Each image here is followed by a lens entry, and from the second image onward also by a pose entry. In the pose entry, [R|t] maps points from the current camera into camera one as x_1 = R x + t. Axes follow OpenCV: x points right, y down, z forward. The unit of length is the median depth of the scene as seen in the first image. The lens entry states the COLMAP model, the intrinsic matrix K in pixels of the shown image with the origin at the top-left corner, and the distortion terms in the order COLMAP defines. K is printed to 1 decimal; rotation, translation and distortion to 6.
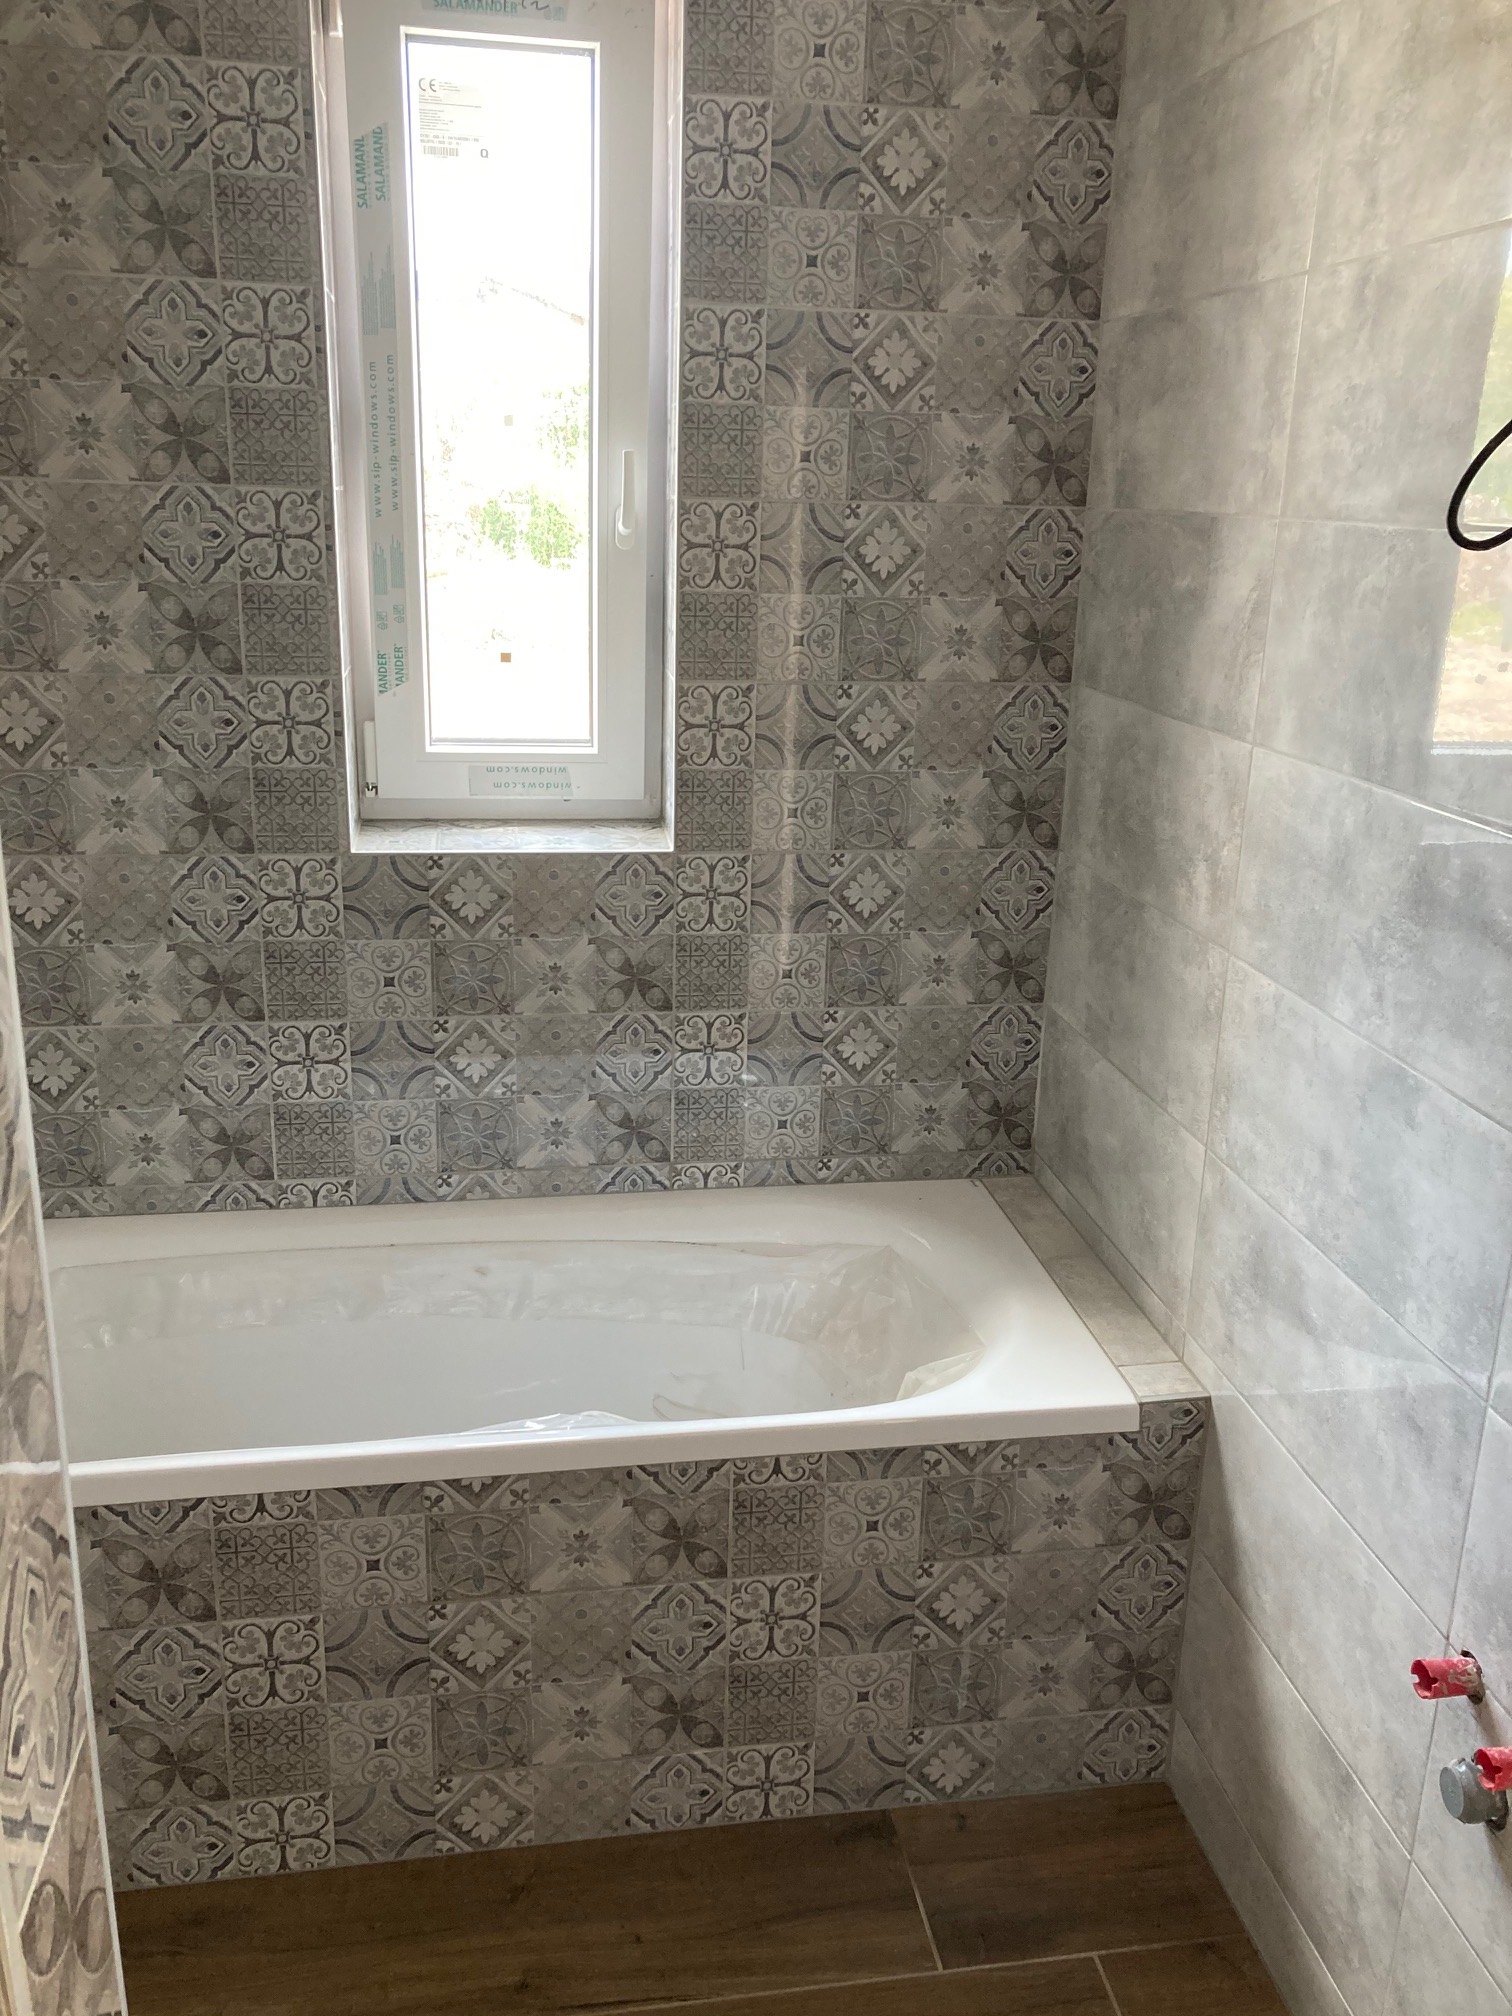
lens RADIAL K [[1664.4, 0, 766.1], [0, 1664.4, 997.1], [0, 0, 1]] dist [0.089552, -0.106678]
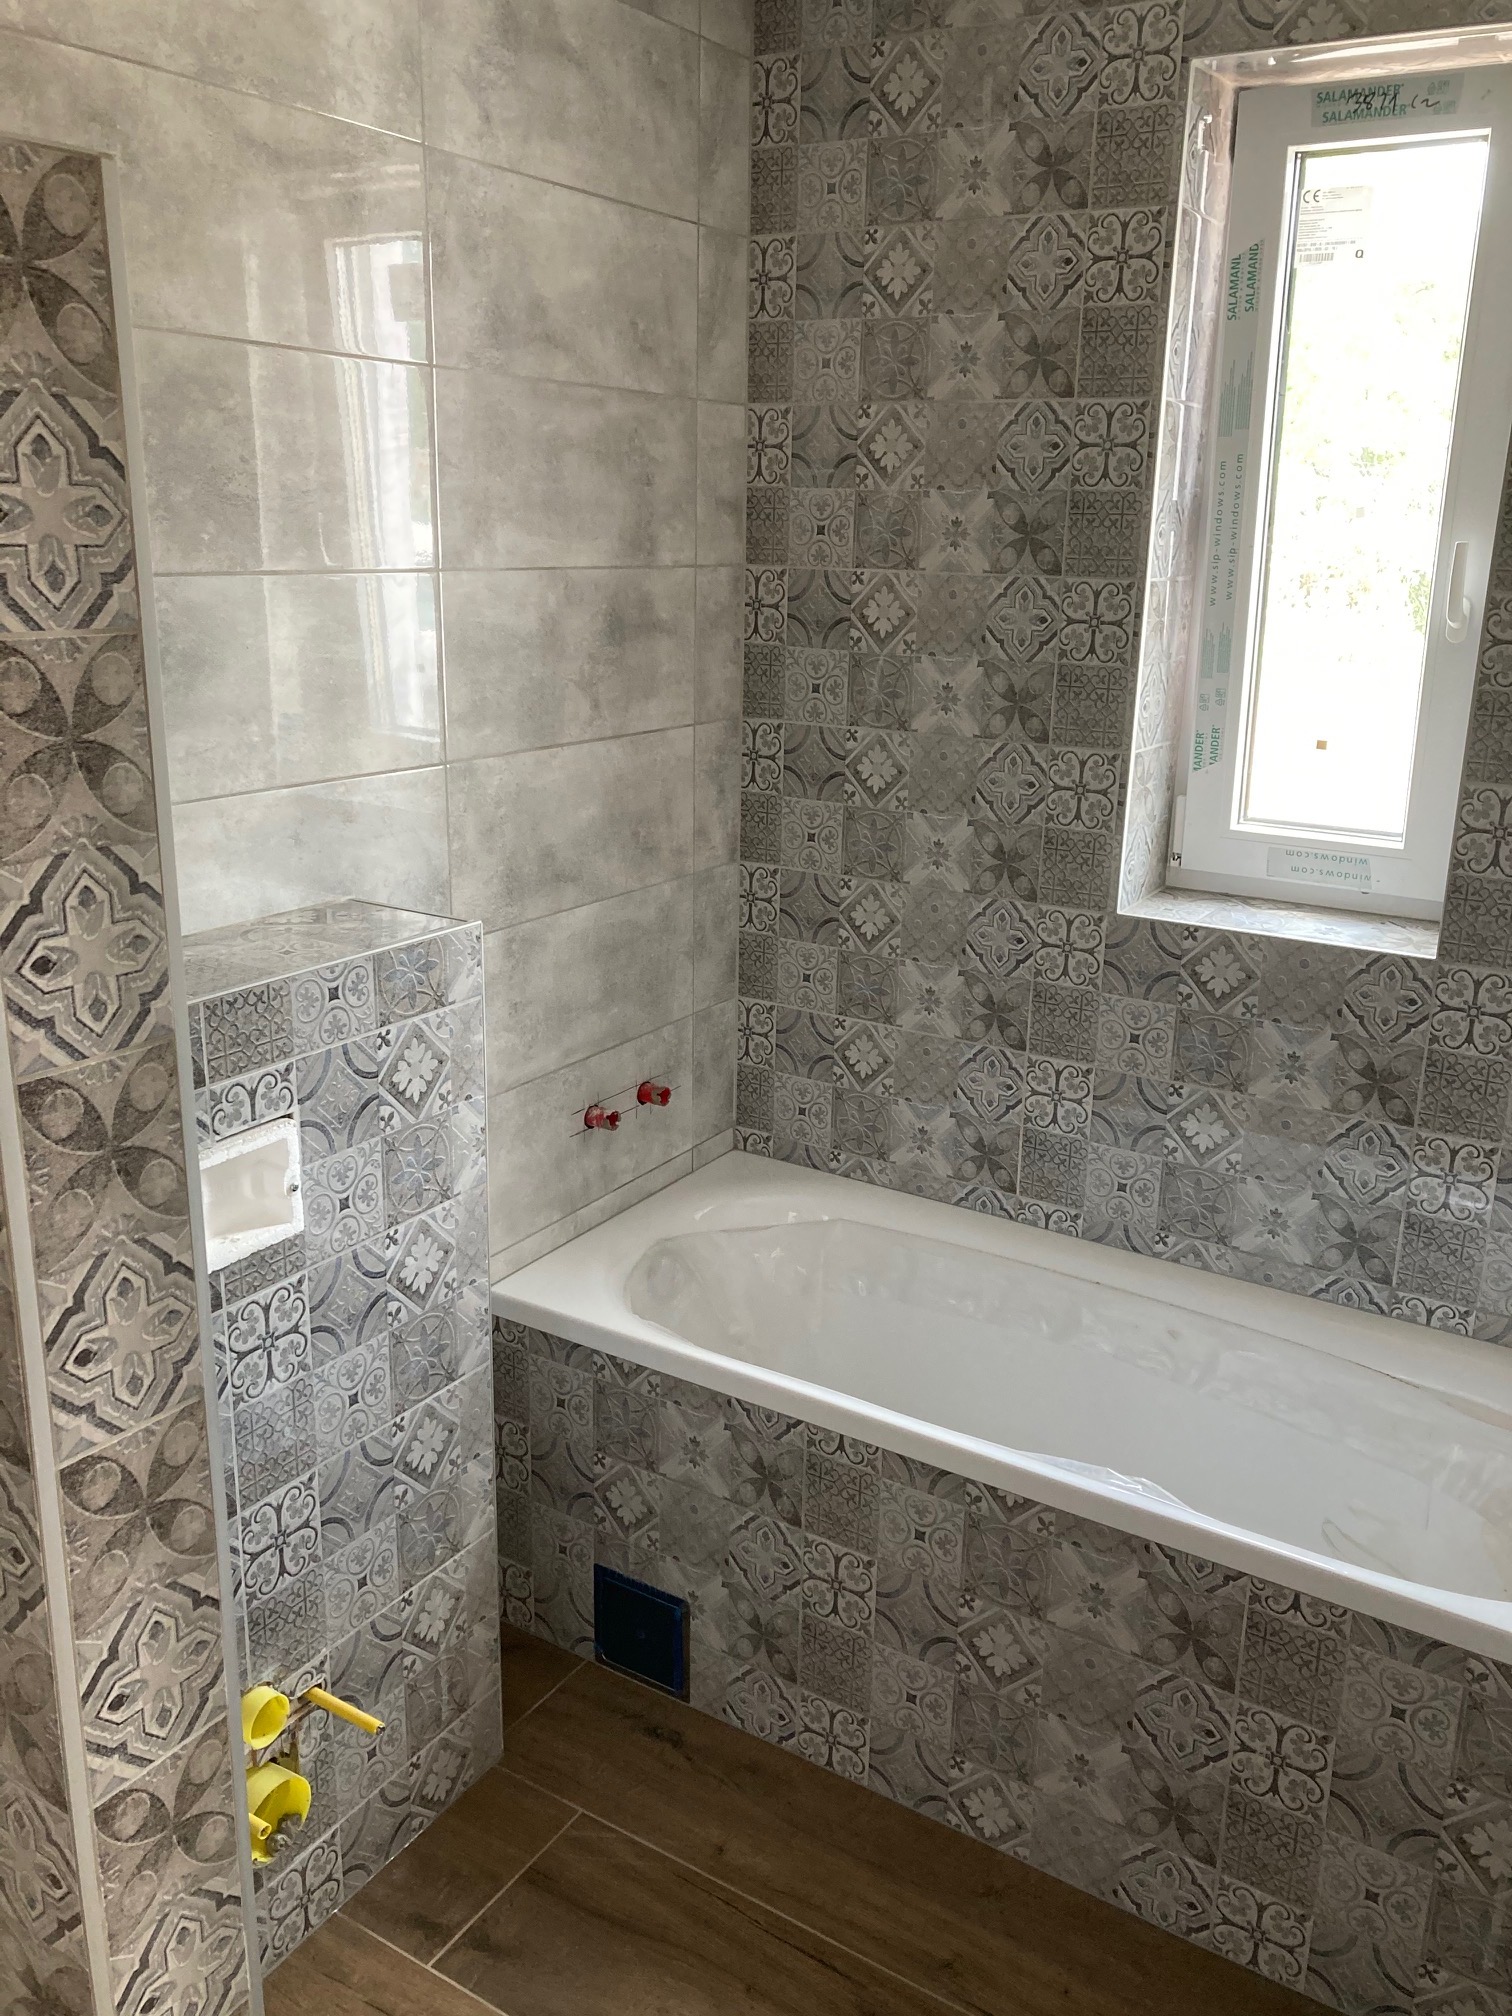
lens RADIAL K [[1626.0, 0, 756.0], [0, 1626.0, 1008.0], [0, 0, 1]] dist [0.103981, -0.094935]
pose [[0.744829, 0.174317, -0.644083, 0.263711], [-0.205929, 0.978205, 0.026605, -0.006133], [0.634683, 0.112819, 0.764493, 0.045875]]
